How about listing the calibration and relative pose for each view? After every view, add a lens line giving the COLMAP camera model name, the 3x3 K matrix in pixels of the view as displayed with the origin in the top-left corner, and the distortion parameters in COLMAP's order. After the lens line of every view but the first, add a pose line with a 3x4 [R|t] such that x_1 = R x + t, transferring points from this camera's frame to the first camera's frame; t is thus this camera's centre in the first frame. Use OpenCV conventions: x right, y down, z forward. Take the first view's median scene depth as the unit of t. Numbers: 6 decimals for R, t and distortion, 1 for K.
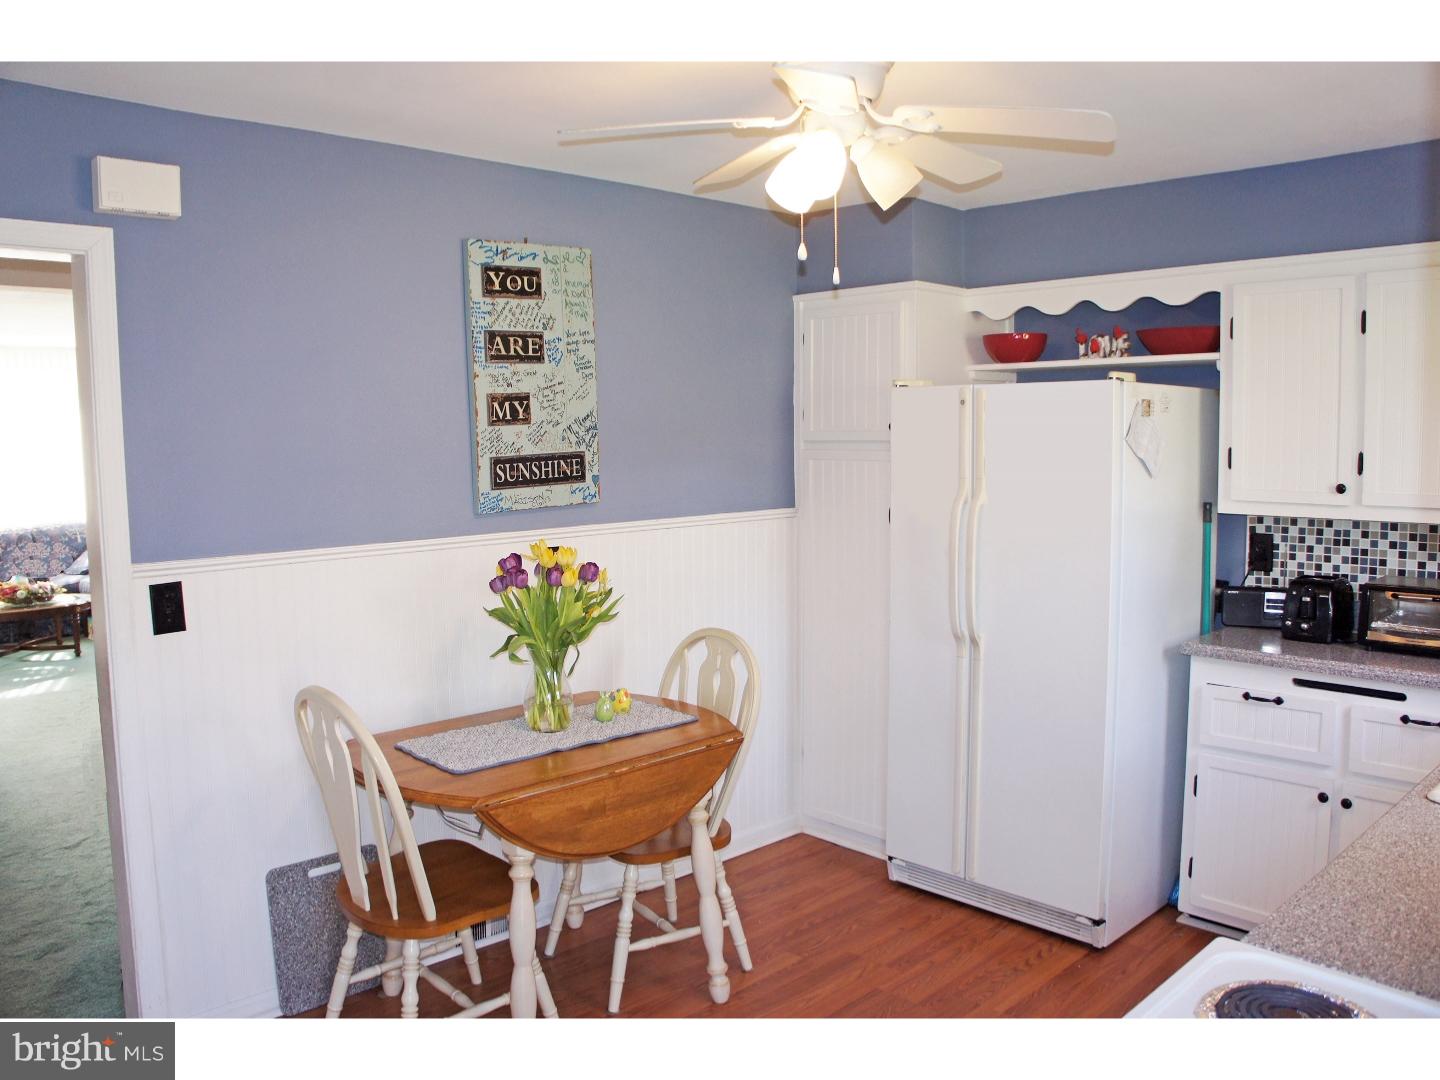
lens RADIAL K [[1134.0, 0, 719.3], [0, 1134.0, 546.3], [0, 0, 1]] dist [-0.173121, 0.131625]
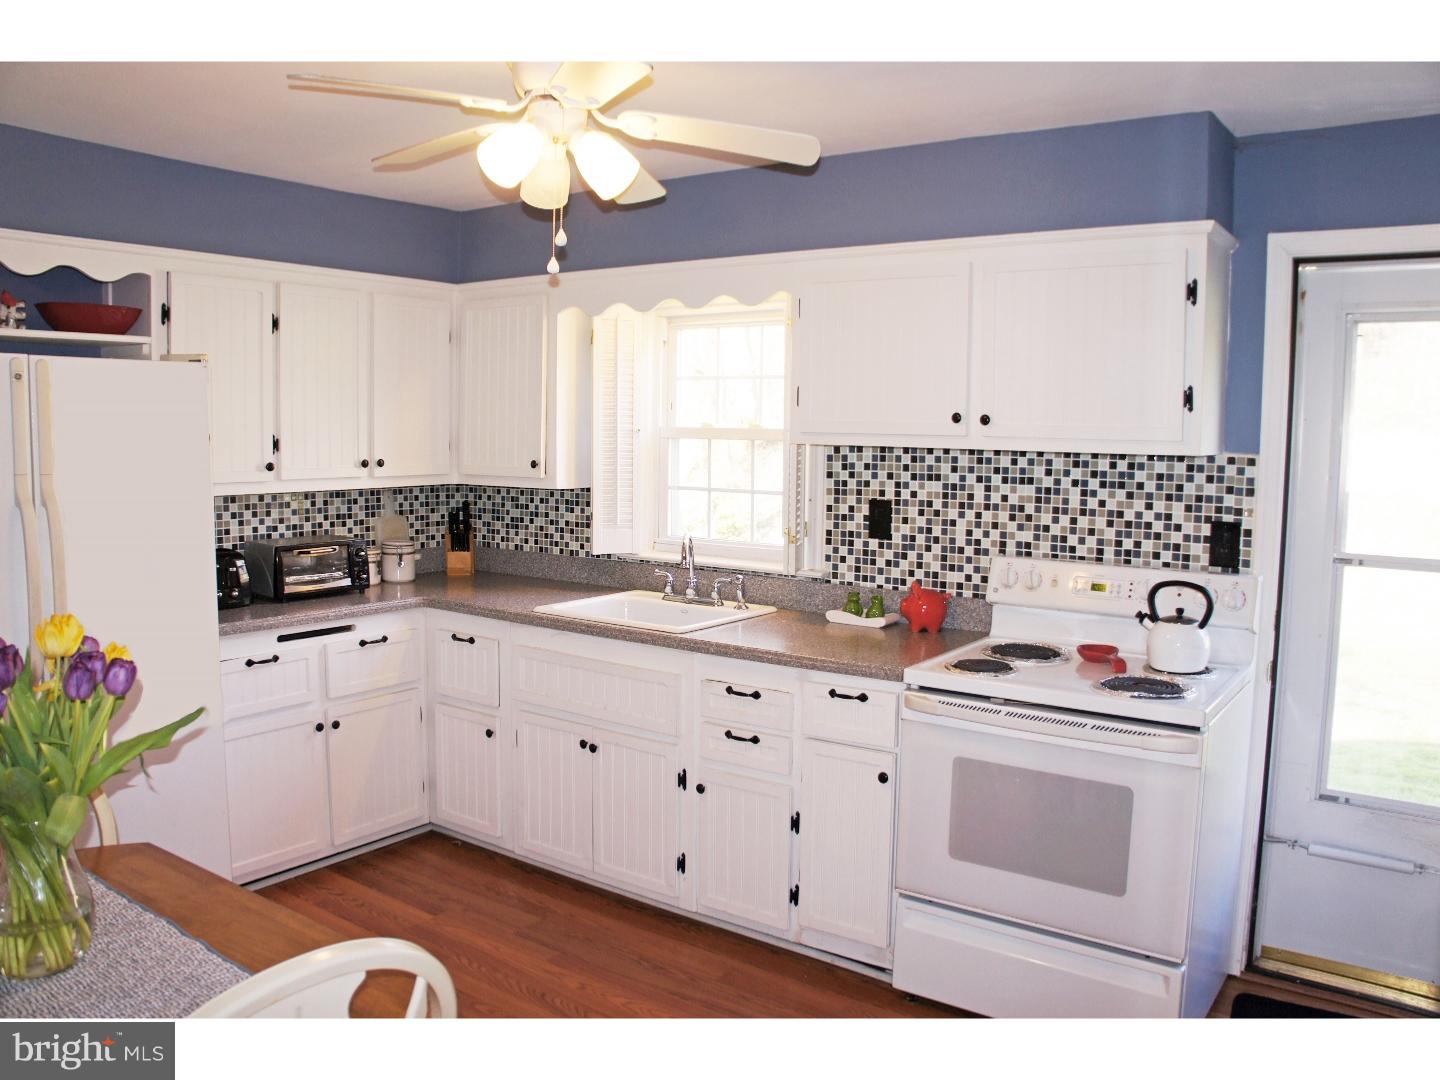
lens RADIAL K [[1134.0, 0, 718.6], [0, 1134.0, 537.4], [0, 0, 1]] dist [-0.173121, 0.131625]
pose [[-0.184944, -0.090344, 0.978588, -0.642836], [0.081541, 0.990921, 0.106893, -0.062921], [-0.979361, 0.099564, -0.175898, 0.713544]]
